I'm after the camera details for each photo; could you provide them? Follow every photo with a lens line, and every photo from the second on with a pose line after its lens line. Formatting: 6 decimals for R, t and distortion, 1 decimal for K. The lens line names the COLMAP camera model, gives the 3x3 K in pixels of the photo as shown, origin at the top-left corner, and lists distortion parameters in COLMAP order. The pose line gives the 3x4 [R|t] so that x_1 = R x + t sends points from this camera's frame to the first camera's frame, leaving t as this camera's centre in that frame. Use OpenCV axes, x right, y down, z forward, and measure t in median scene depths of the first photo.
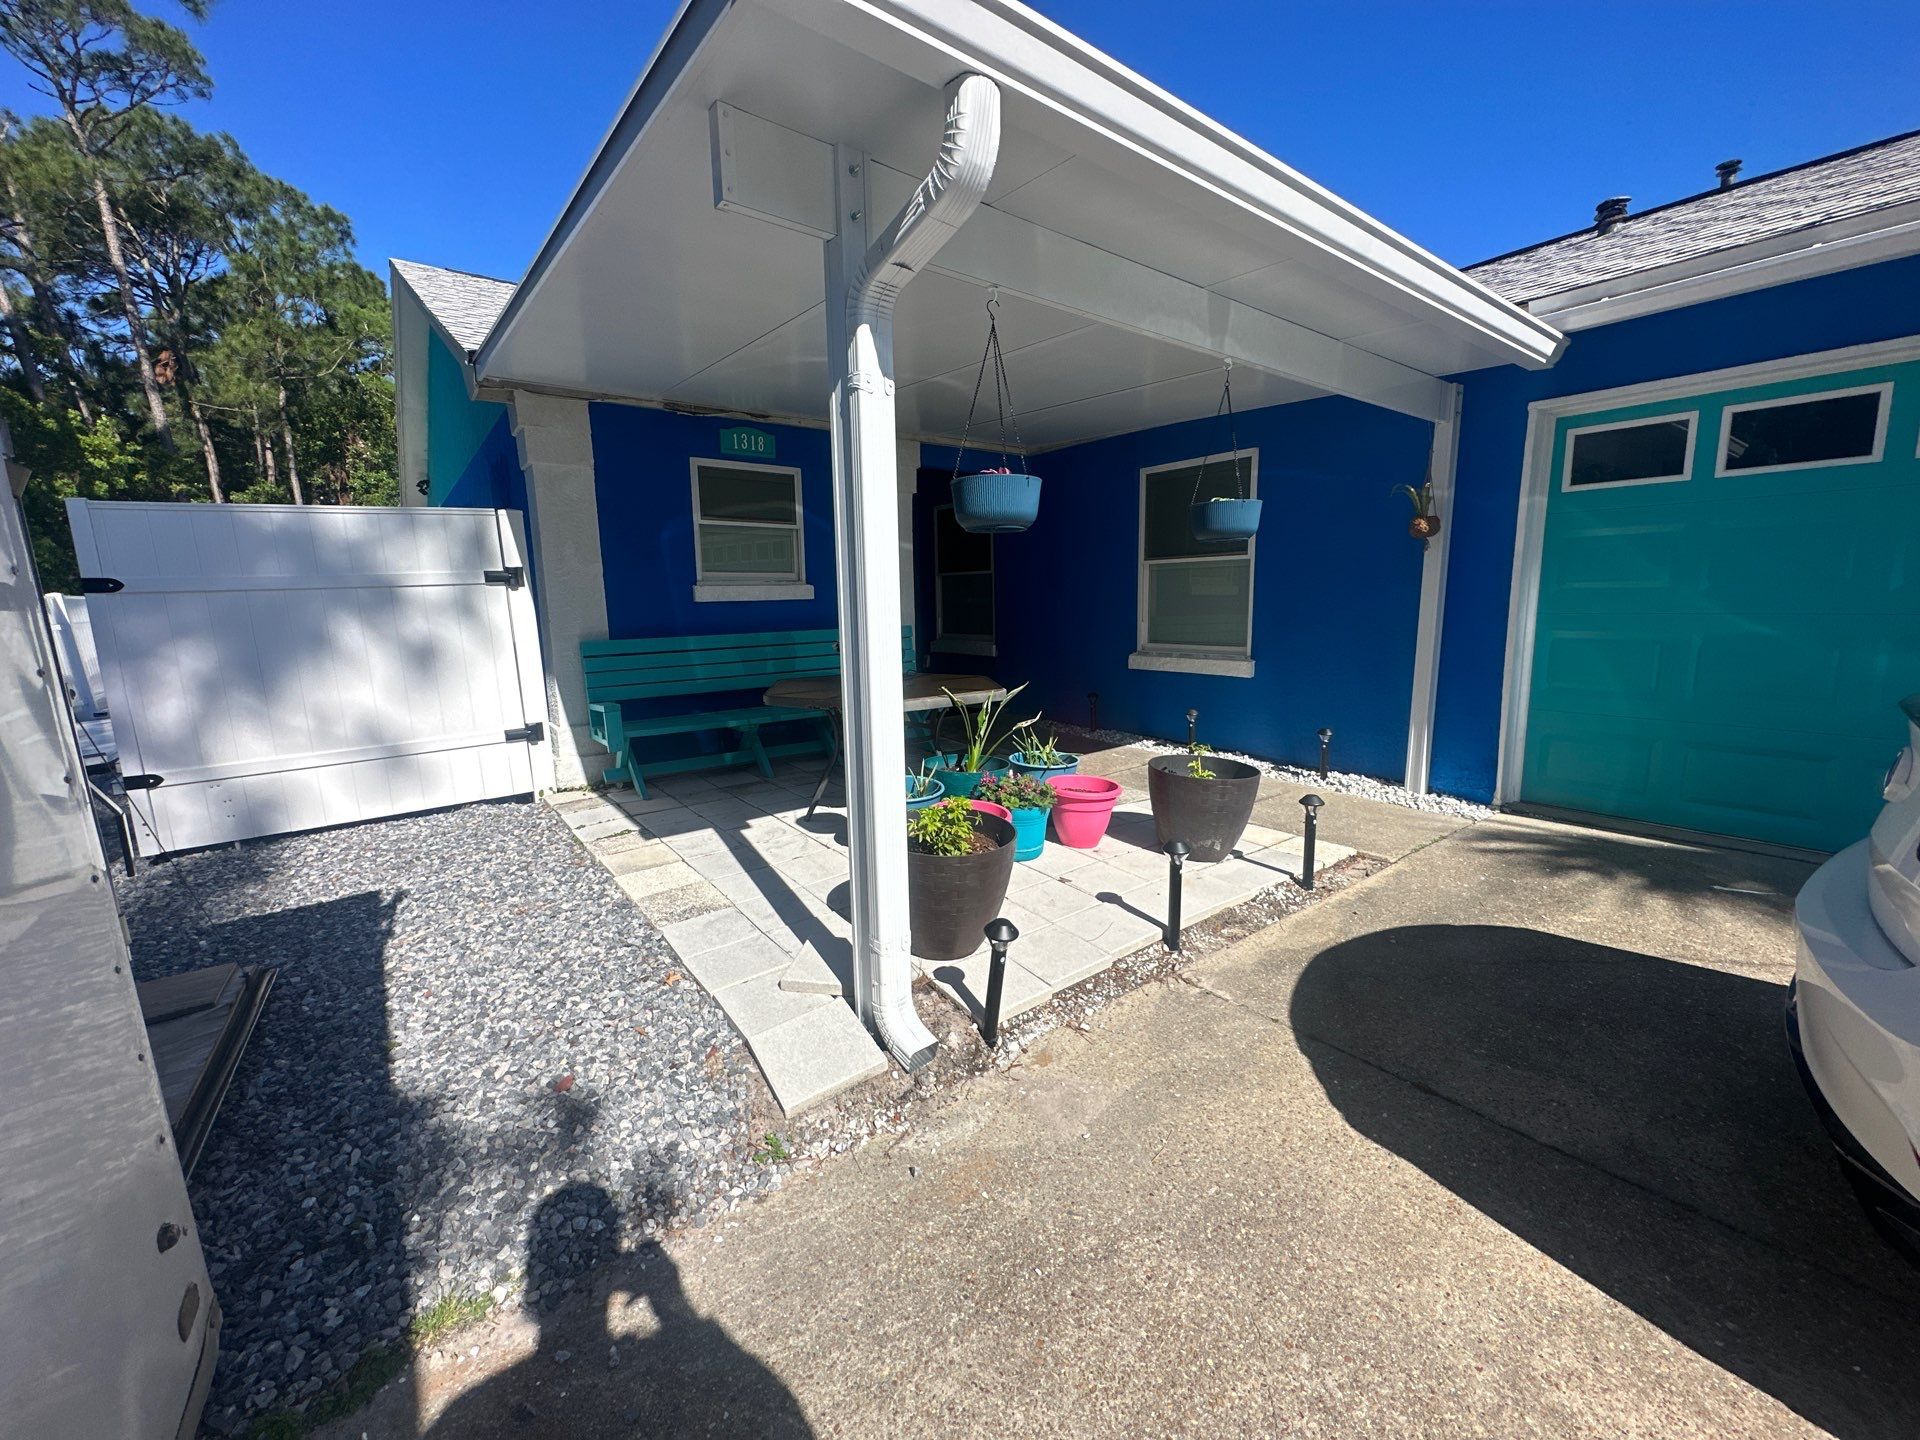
lens RADIAL K [[747.3, 0, 957.8], [0, 747.3, 713.5], [0, 0, 1]] dist [-0.000321, -0.001333]
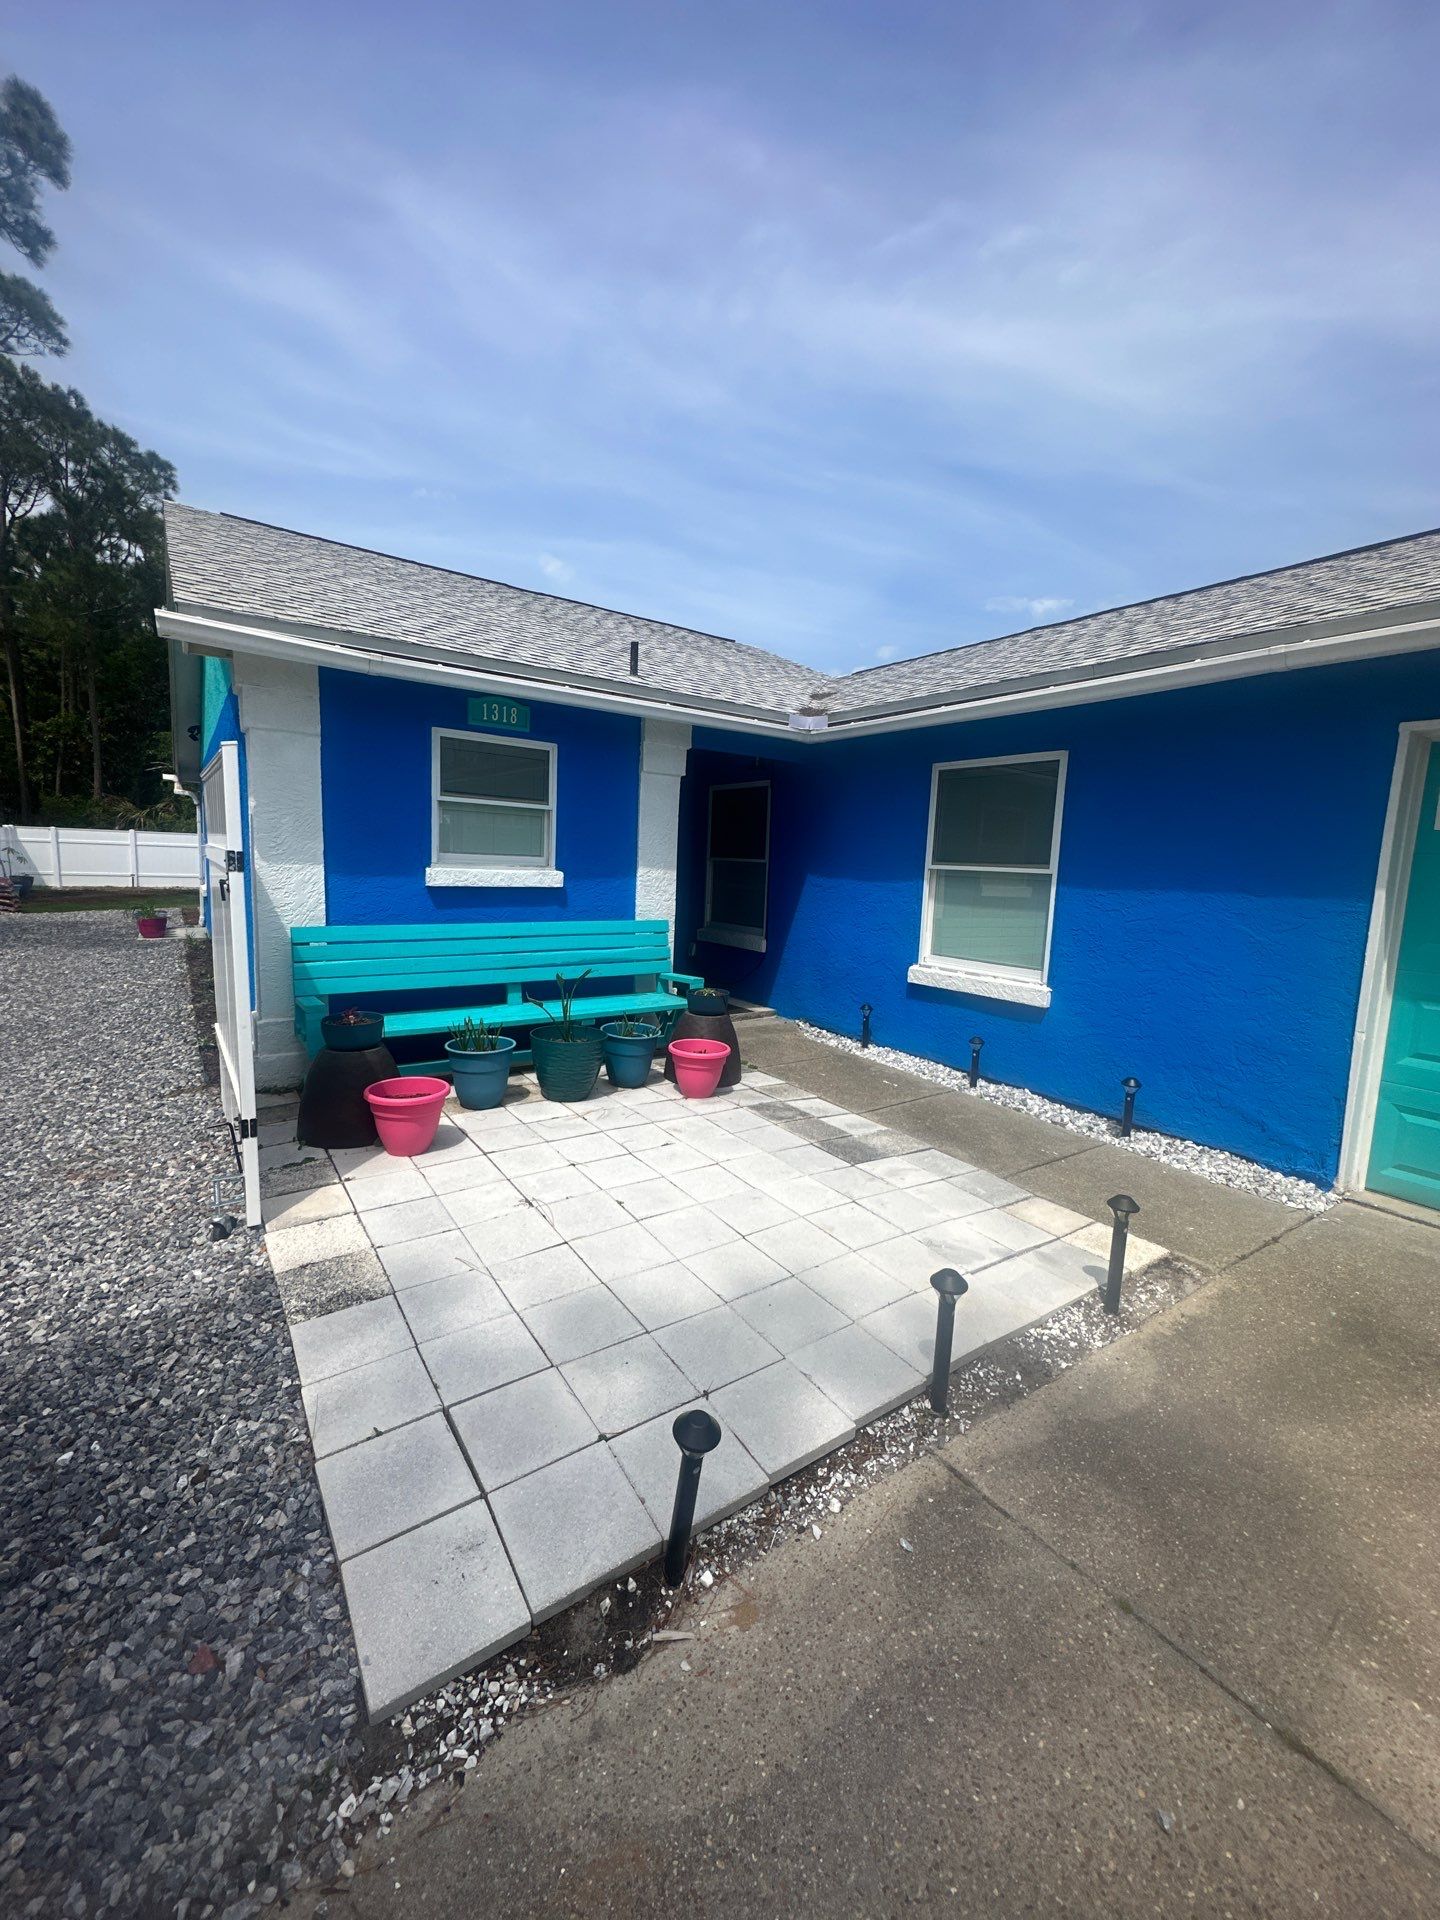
lens RADIAL K [[747.3, 0, 719.2], [0, 747.3, 954.5], [0, 0, 1]] dist [-0.000321, -0.001333]
pose [[0.997696, 0.061983, -0.027594, 0.028660], [-0.062793, 0.997589, -0.029545, -0.060438], [0.025696, 0.031210, 0.999183, 0.108520]]
